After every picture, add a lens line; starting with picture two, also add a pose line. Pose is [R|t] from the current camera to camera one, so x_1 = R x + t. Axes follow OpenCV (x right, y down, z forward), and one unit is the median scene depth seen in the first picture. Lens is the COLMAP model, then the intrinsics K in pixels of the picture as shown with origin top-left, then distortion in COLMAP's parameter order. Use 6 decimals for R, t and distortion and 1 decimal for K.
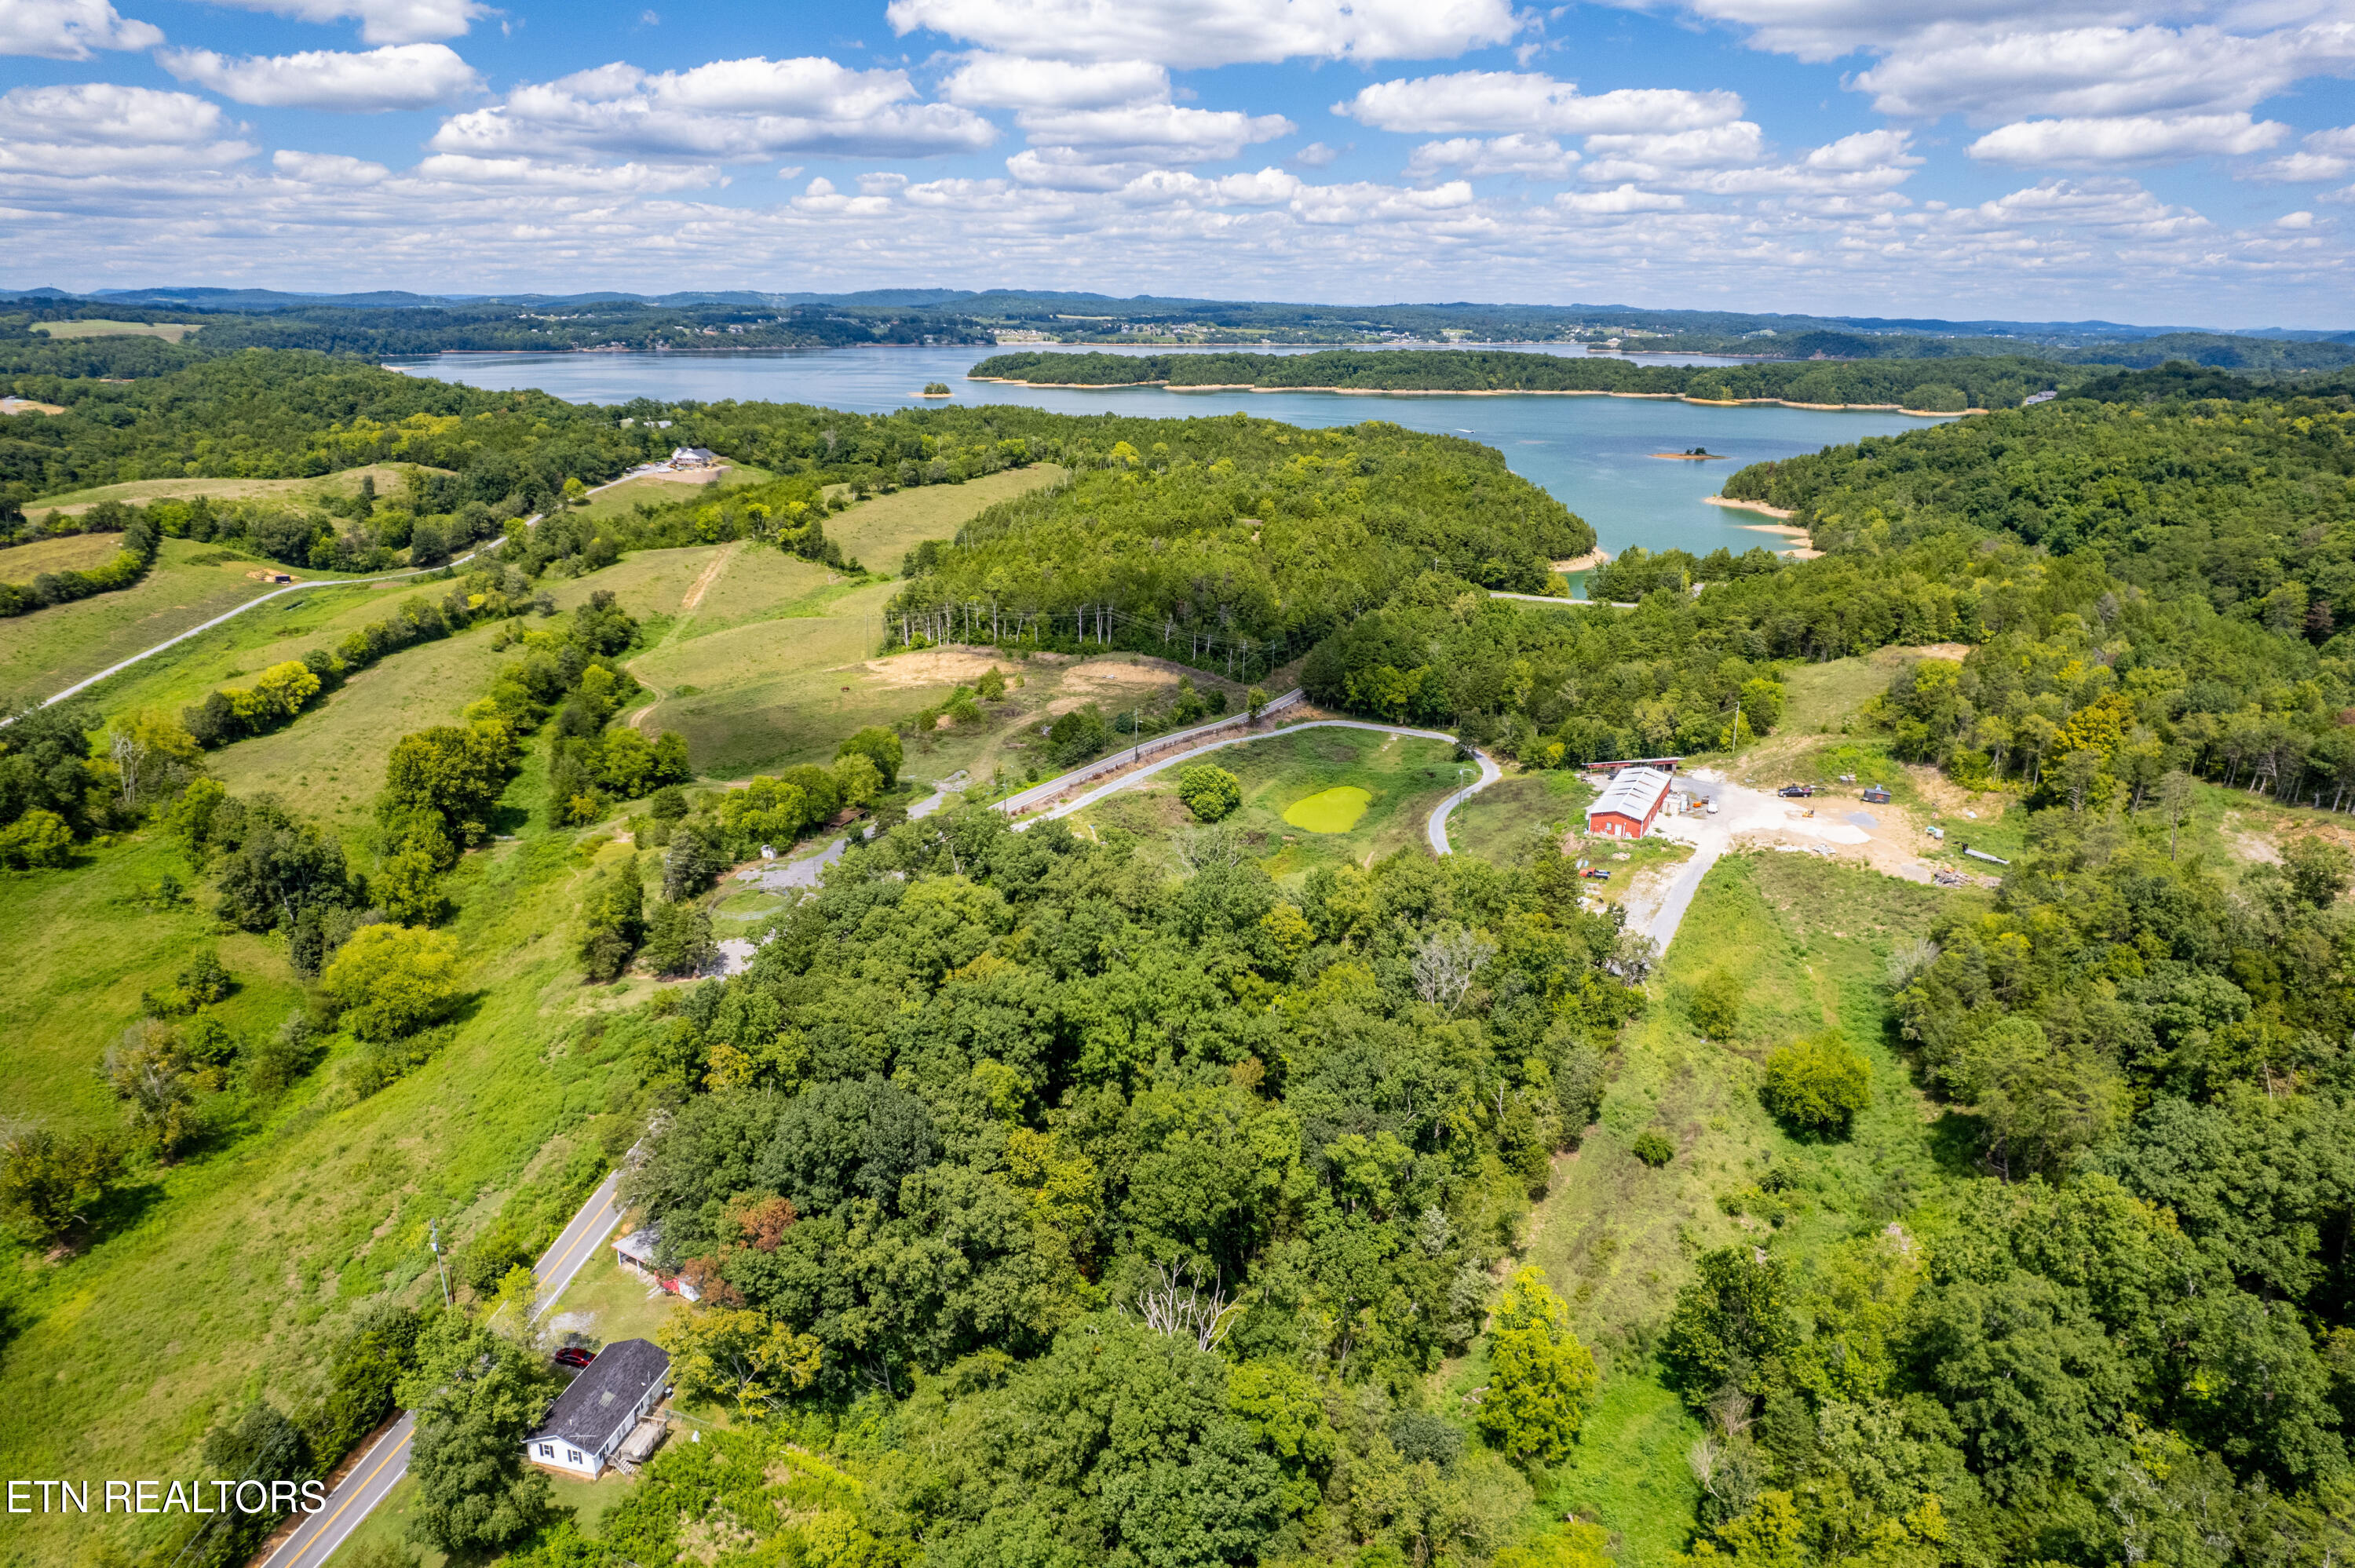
lens RADIAL K [[1509.6, 0, 1177.5], [0, 1509.6, 784.0], [0, 0, 1]] dist [-0.078498, 0.070791]
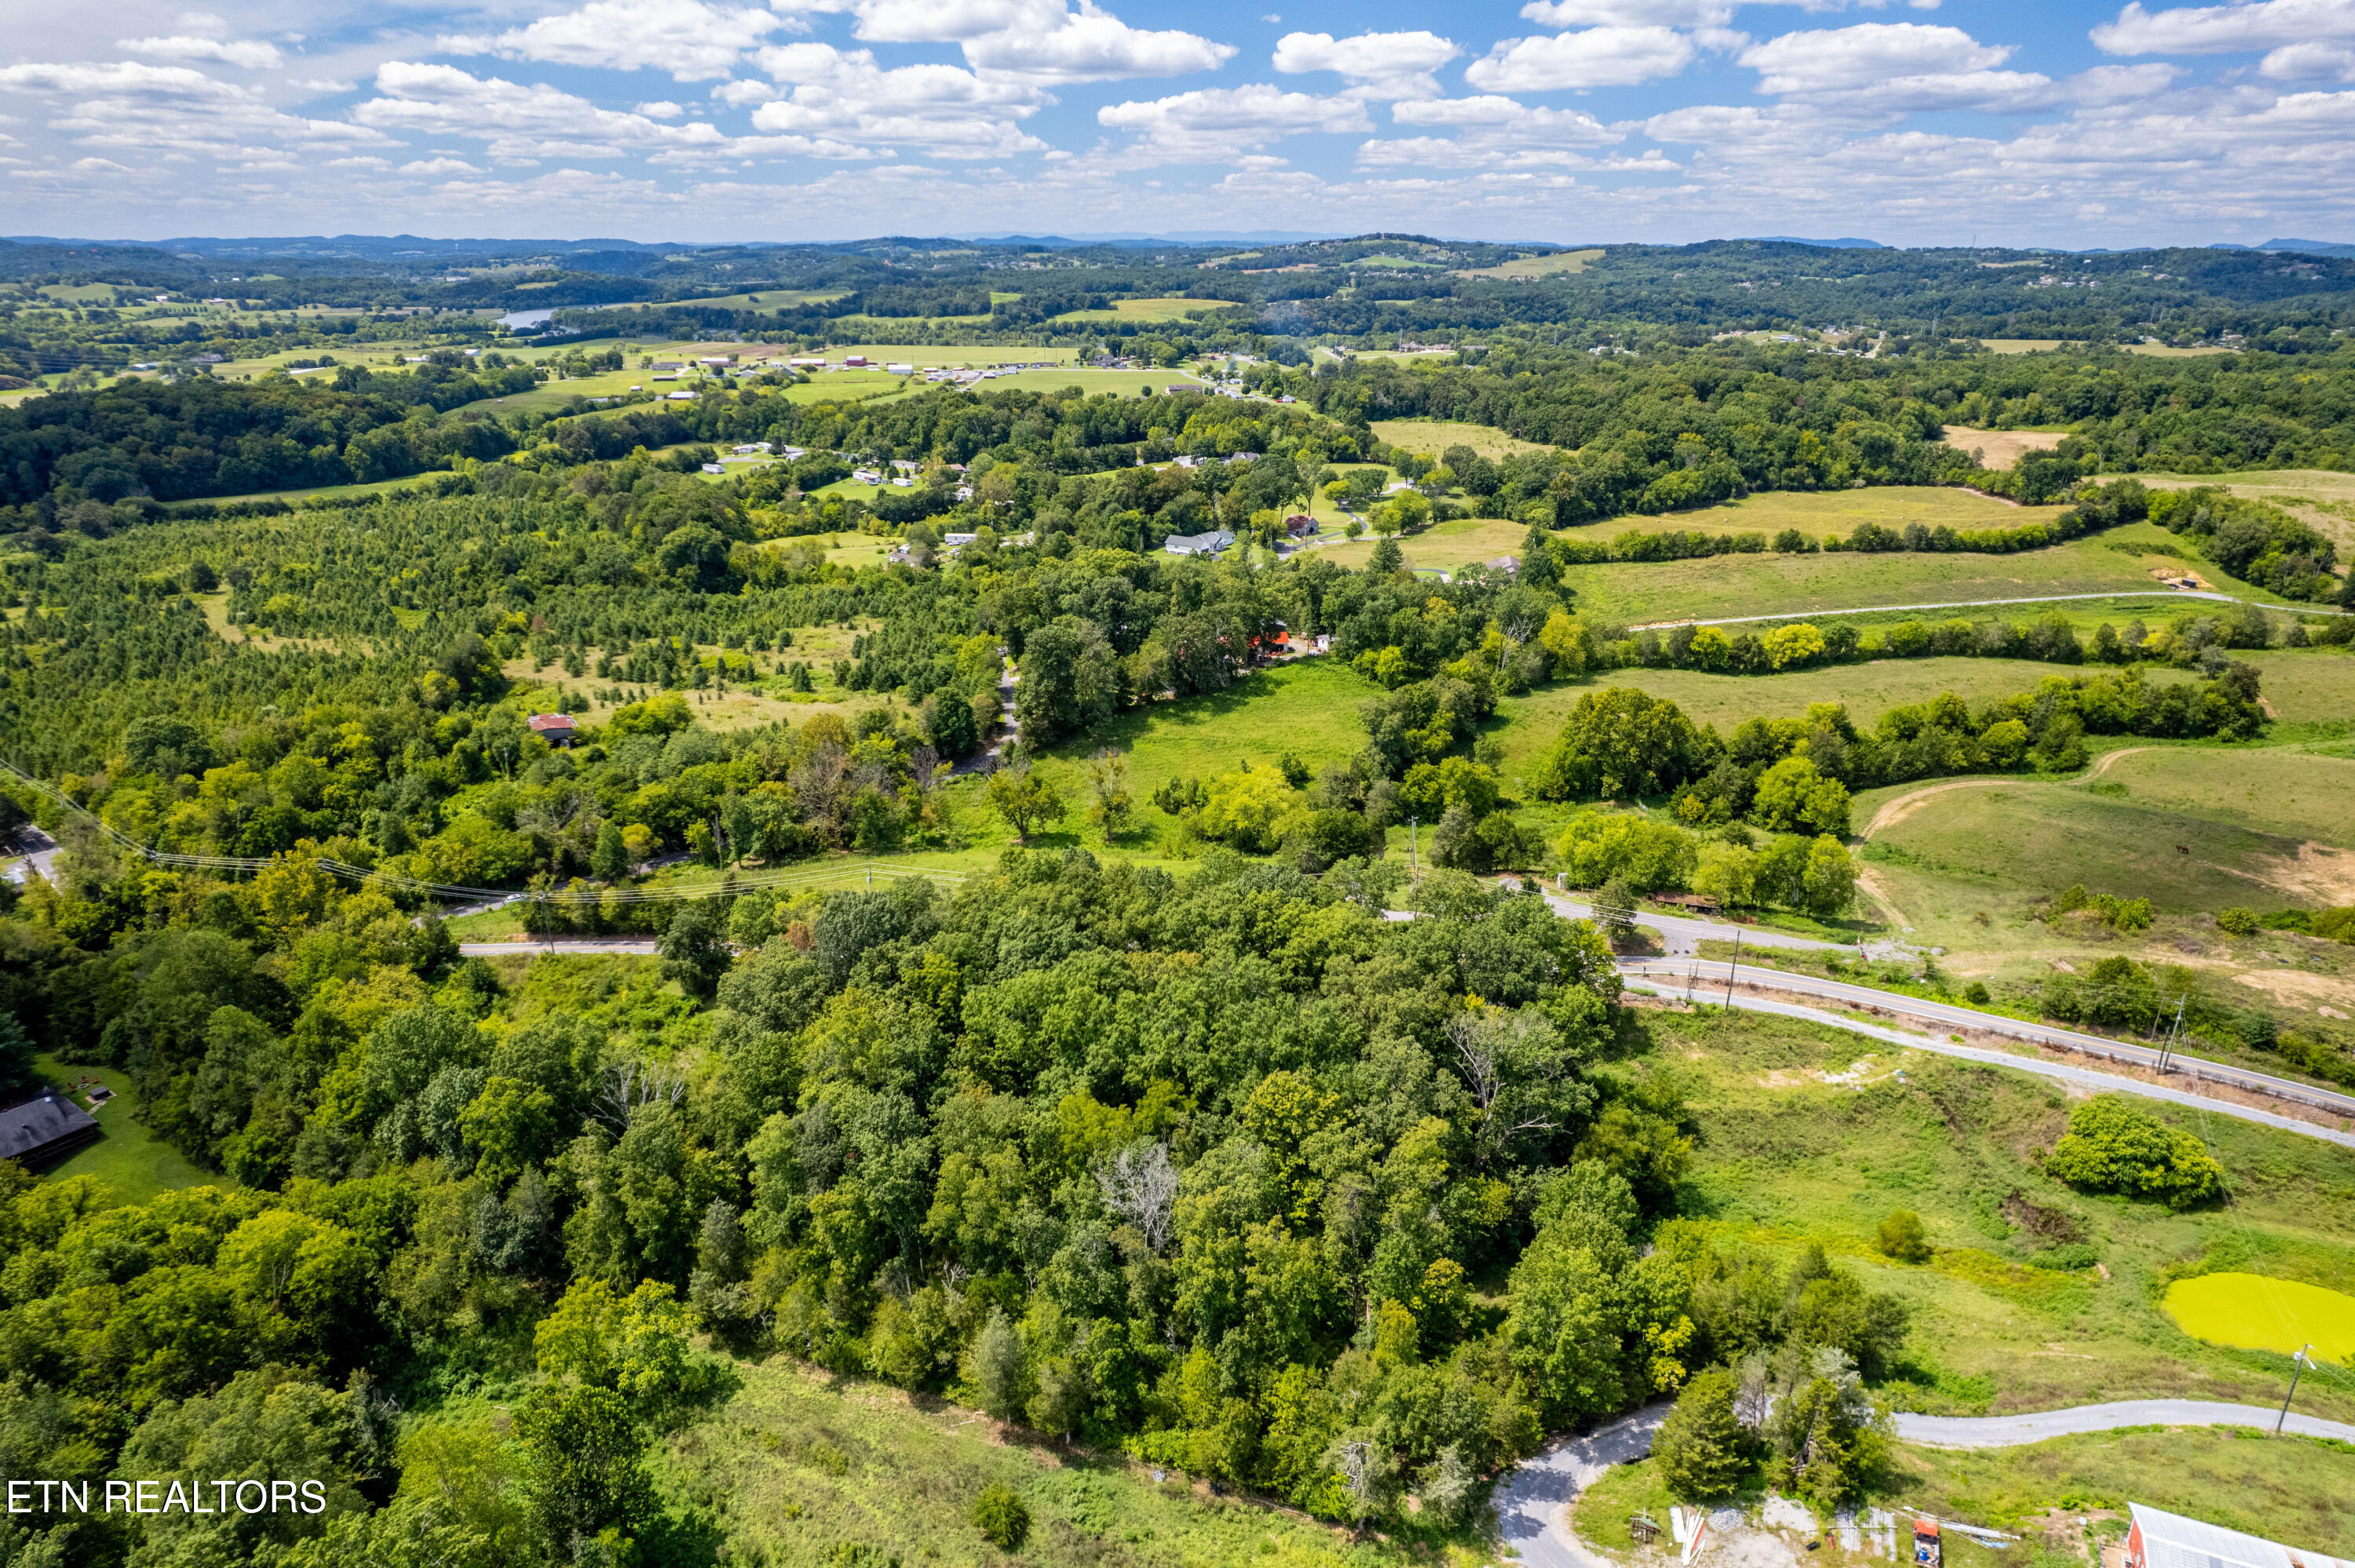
lens RADIAL K [[1509.6, 0, 1177.5], [0, 1509.6, 784.0], [0, 0, 1]] dist [-0.078498, 0.070791]
pose [[0.065066, 0.334079, -0.940296, 0.402815], [-0.311809, 0.901917, 0.298867, -0.148950], [0.947914, 0.273746, 0.162853, 0.388233]]
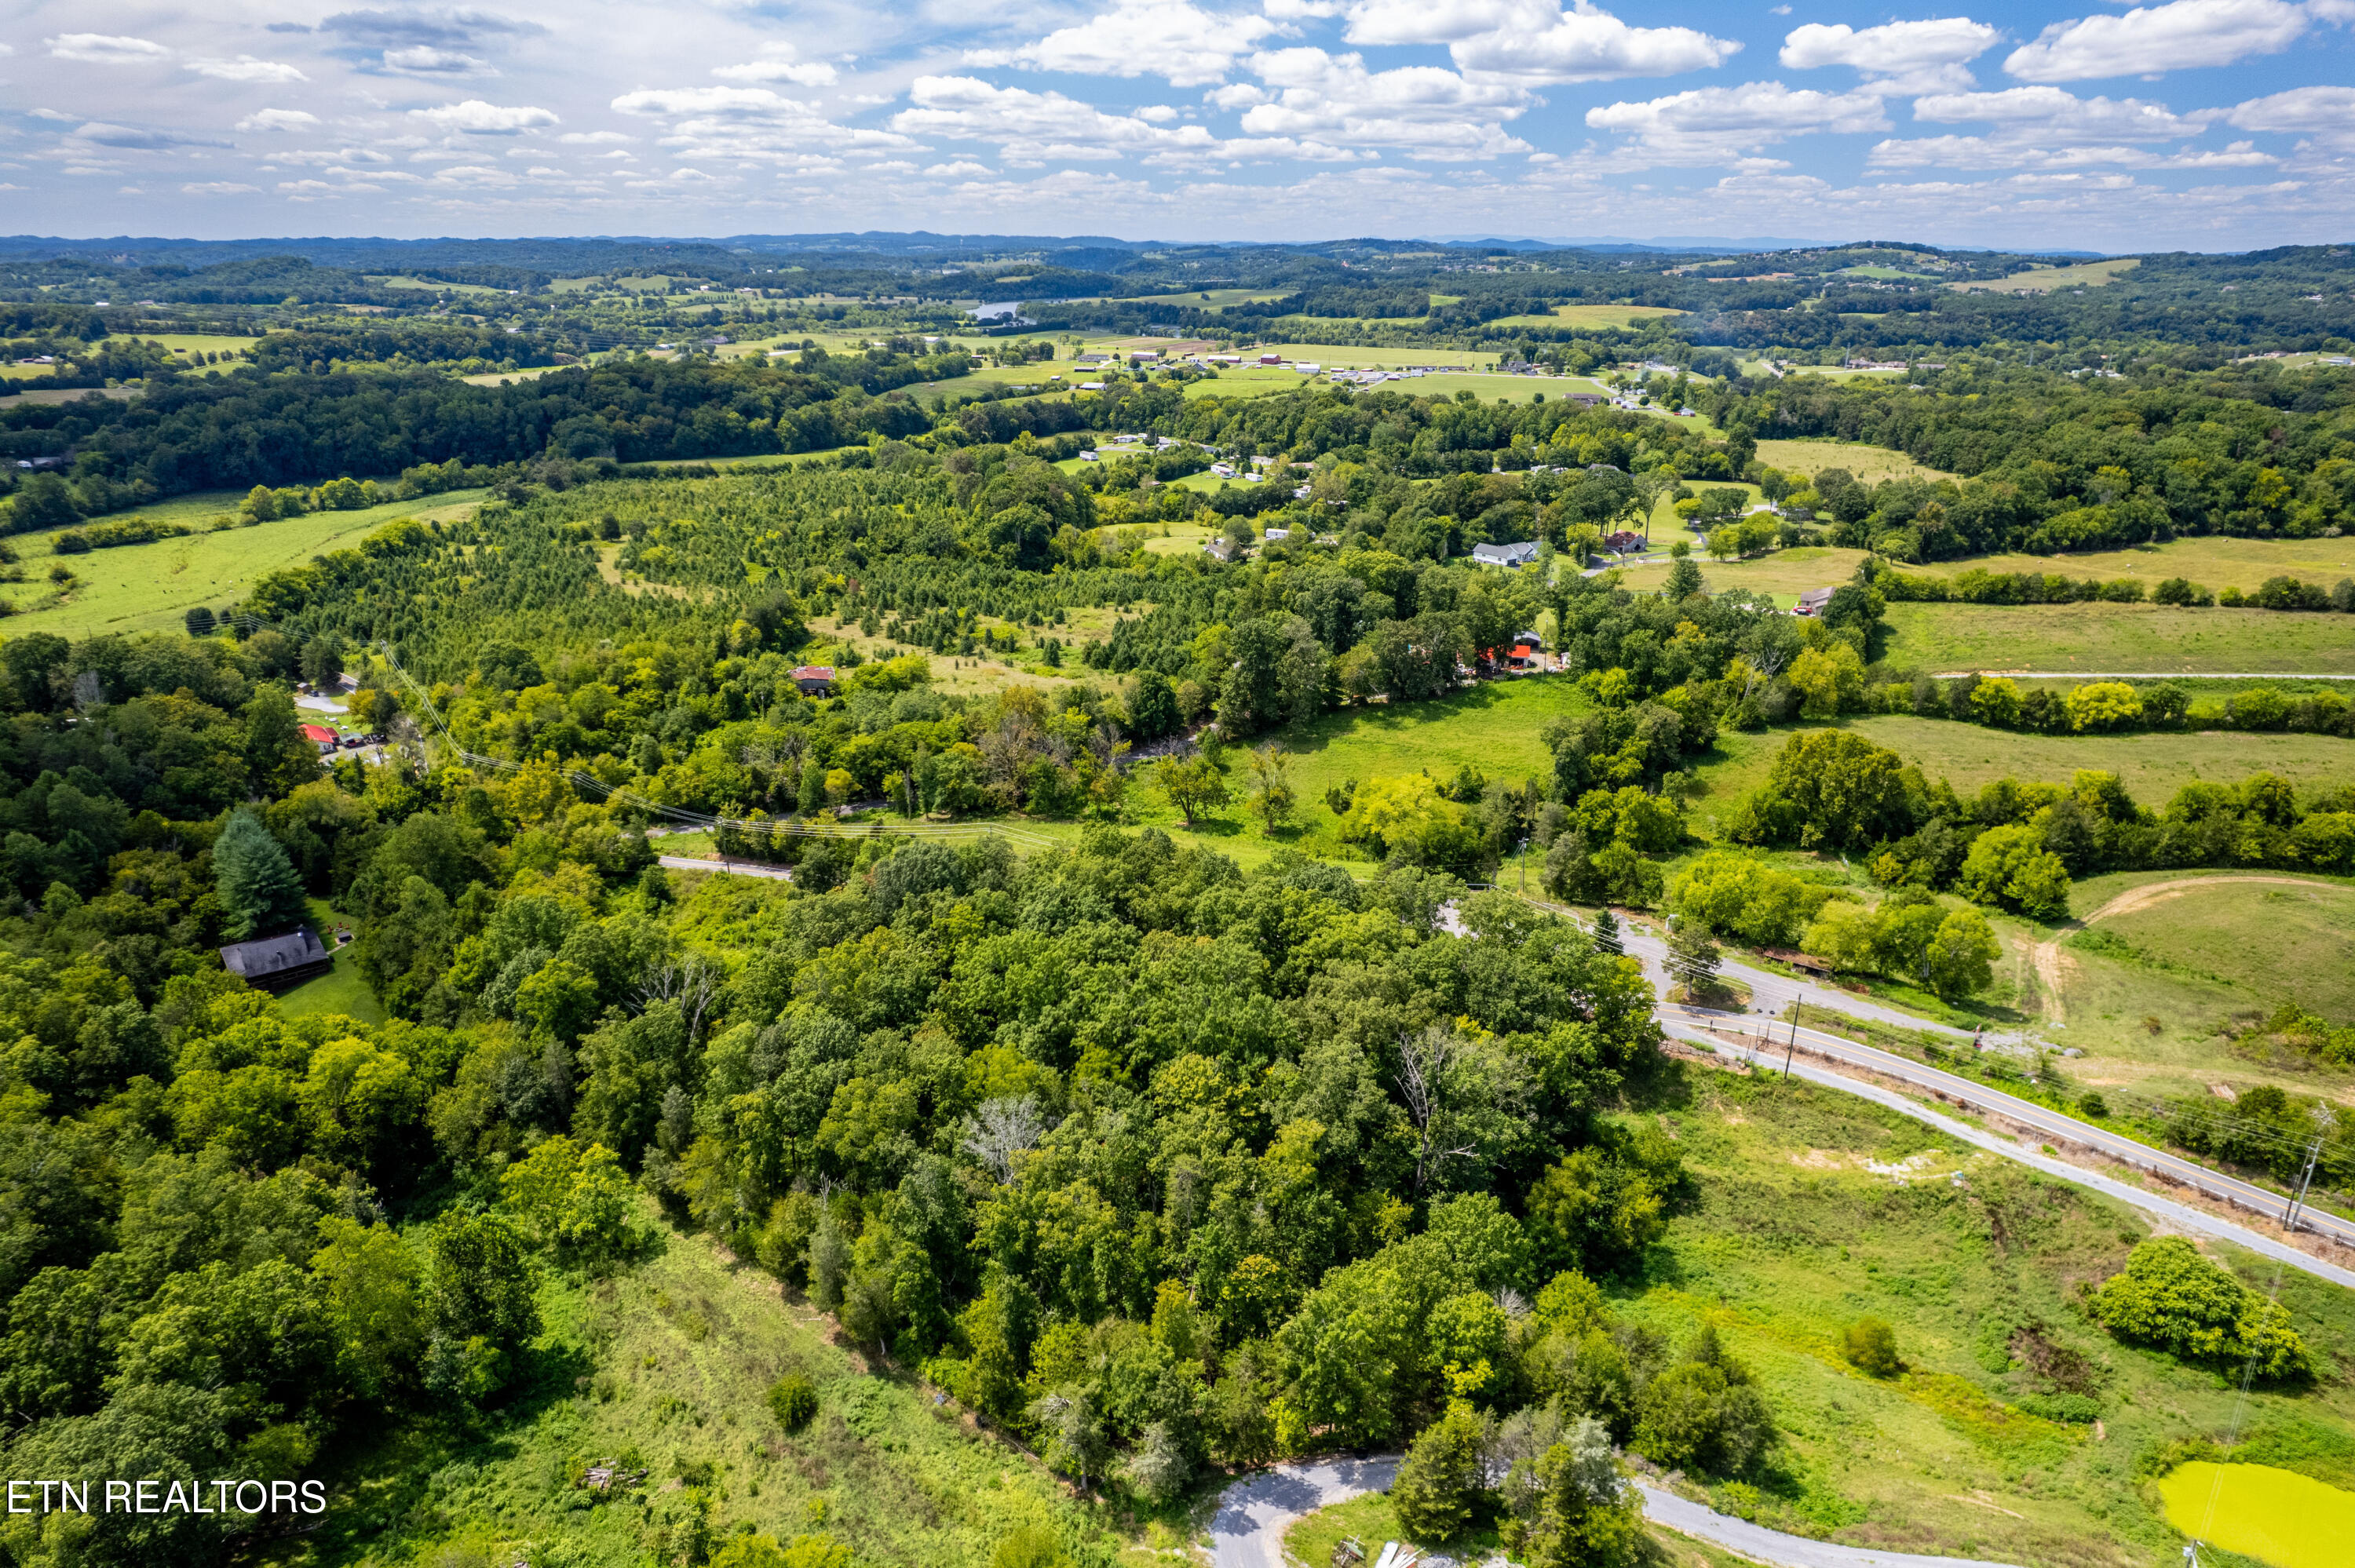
lens RADIAL K [[1509.6, 0, 1177.5], [0, 1509.6, 784.0], [0, 0, 1]] dist [-0.078498, 0.070791]
pose [[-0.231040, 0.324171, -0.917352, 0.406665], [-0.308201, 0.869921, 0.385032, -0.191423], [0.922839, 0.371687, -0.101077, 0.517254]]
